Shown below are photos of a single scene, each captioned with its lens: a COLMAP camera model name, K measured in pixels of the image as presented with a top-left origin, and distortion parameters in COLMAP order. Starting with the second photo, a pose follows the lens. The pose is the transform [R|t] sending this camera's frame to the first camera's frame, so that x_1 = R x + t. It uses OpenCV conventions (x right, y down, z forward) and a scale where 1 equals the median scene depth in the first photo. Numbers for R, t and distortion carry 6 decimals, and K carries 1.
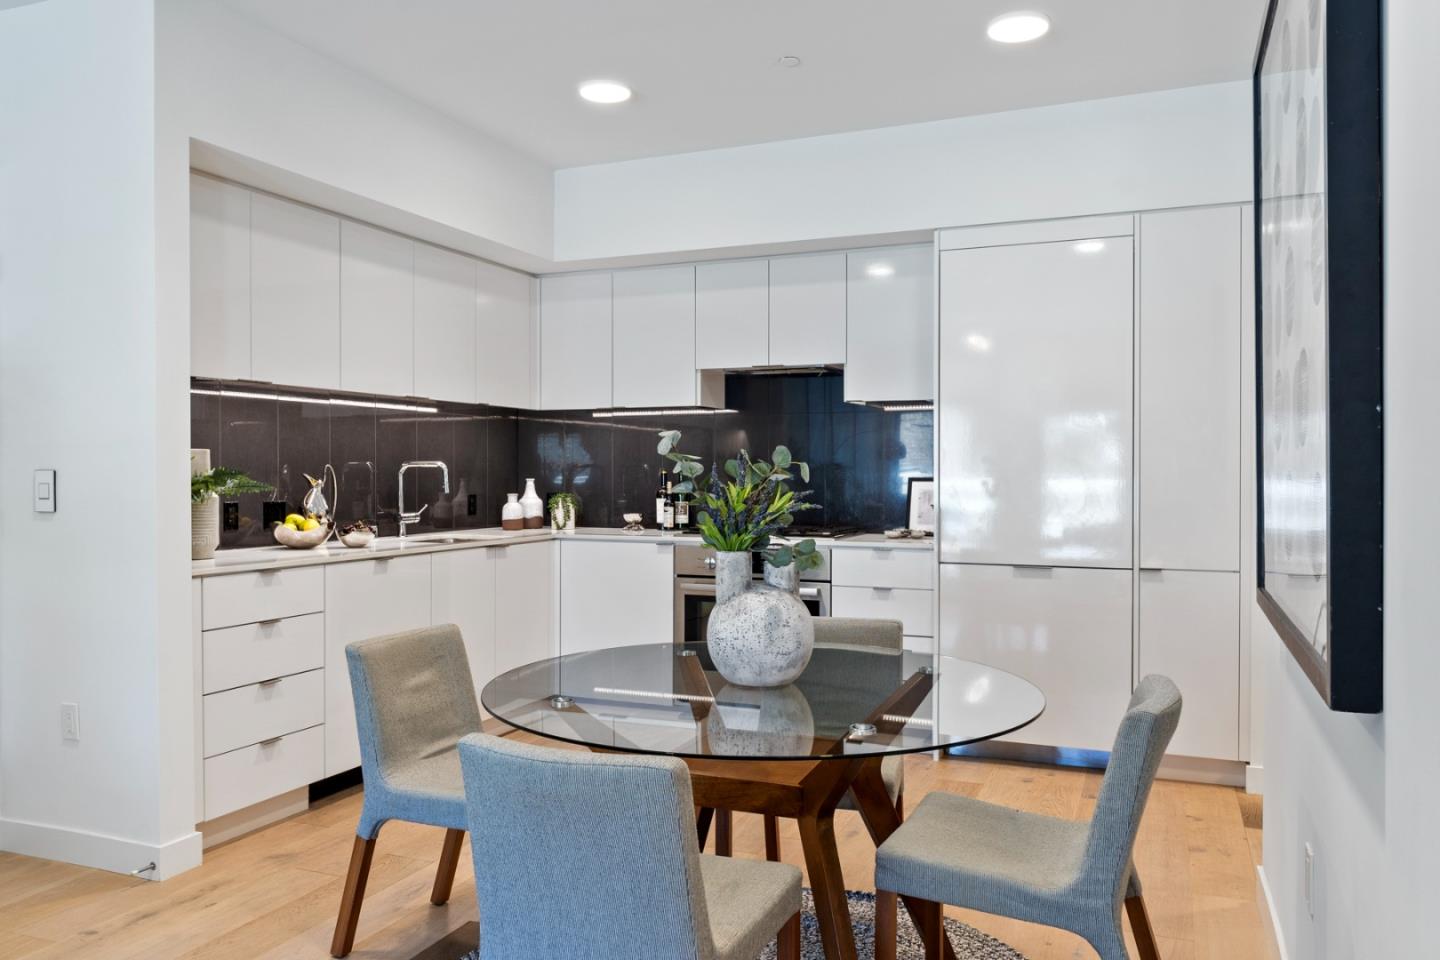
lens RADIAL K [[1081.6, 0, 720.0], [0, 1081.6, 480.0], [0, 0, 1]] dist [-0.000176, 0.000749]
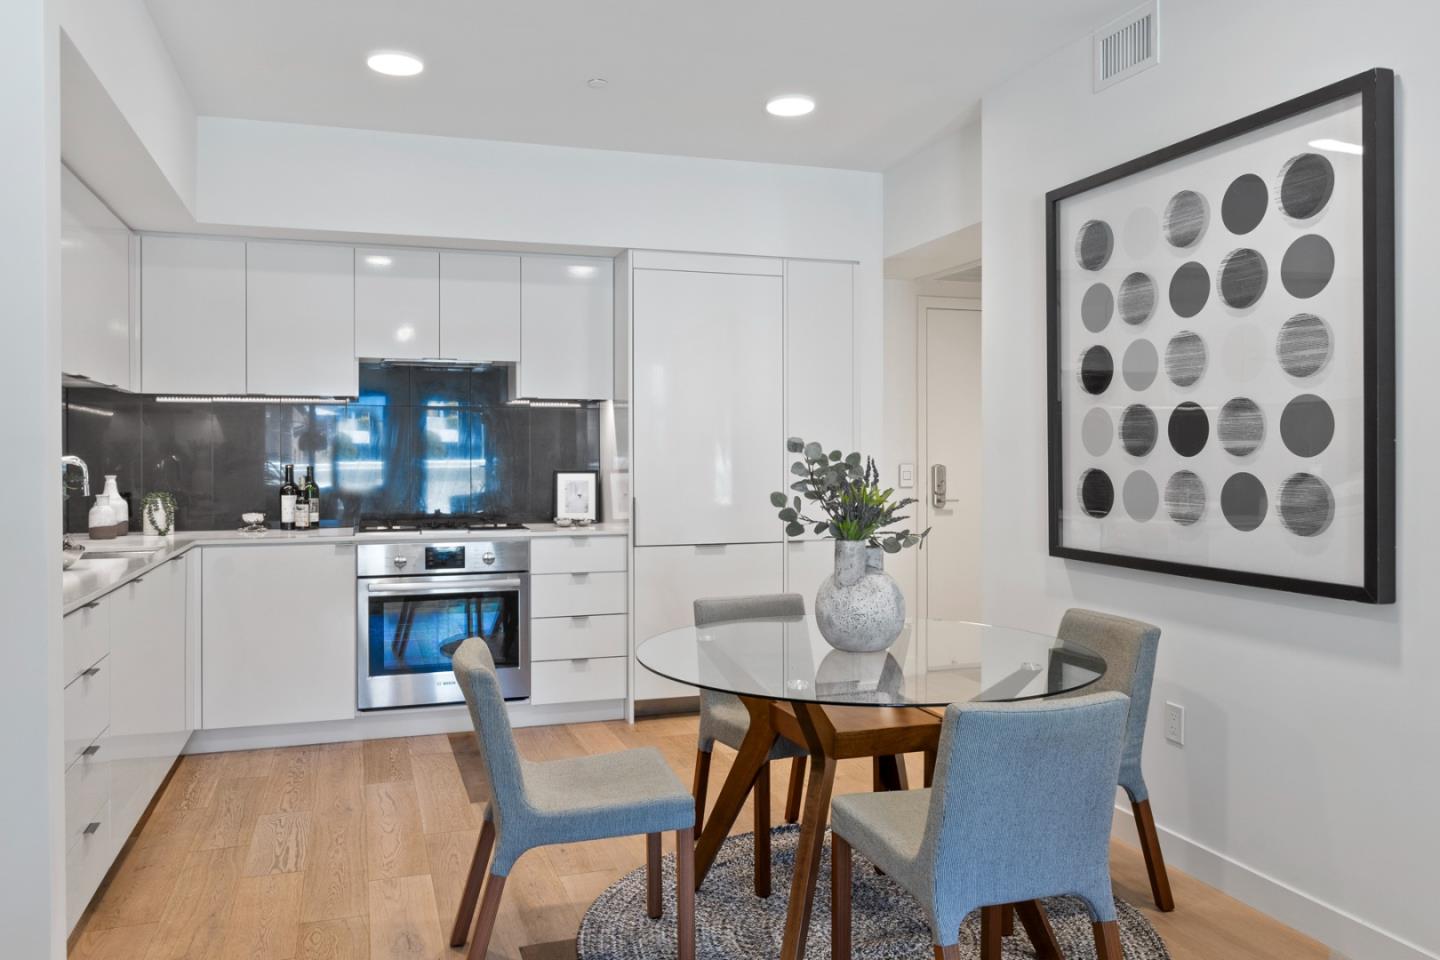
lens RADIAL K [[1057.7, 0, 708.8], [0, 1057.7, 460.2], [0, 0, 1]] dist [0.003865, 0.004238]
pose [[0.757366, -0.004712, 0.652974, -0.404222], [0.006778, 0.999977, -0.000646, -0.010401], [-0.652956, 0.004915, 0.757380, 0.104920]]
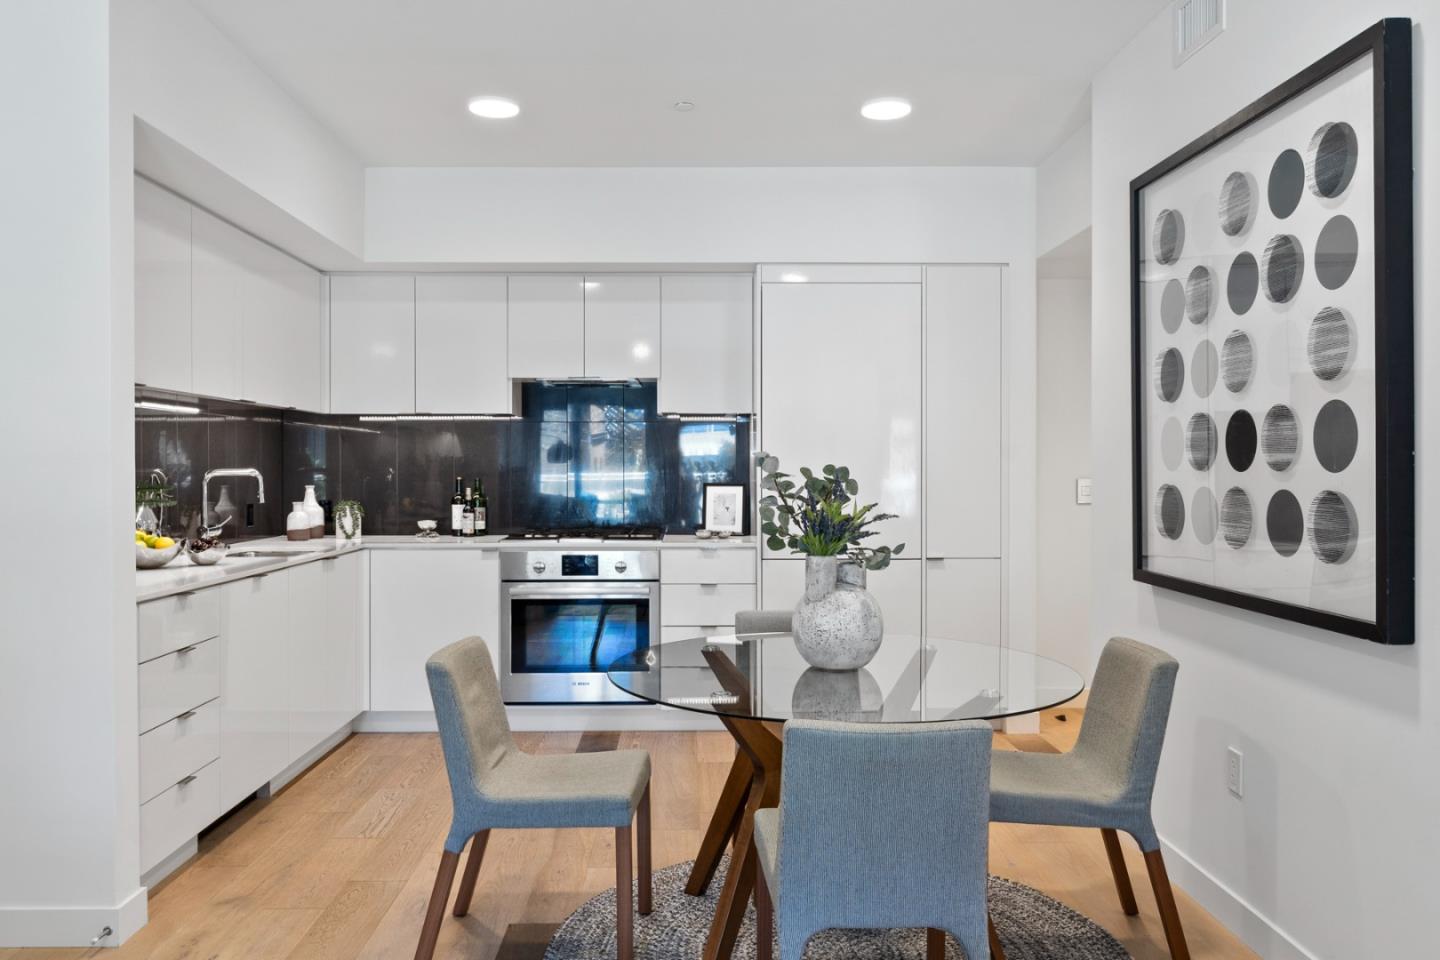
lens RADIAL K [[1083.3, 0, 714.1], [0, 1083.3, 474.8], [0, 0, 1]] dist [0.000399, 0.004221]
pose [[0.914772, -0.003413, 0.403957, -0.265946], [0.003888, 0.999992, -0.000357, -0.010134], [-0.403953, 0.001897, 0.914778, -0.011902]]
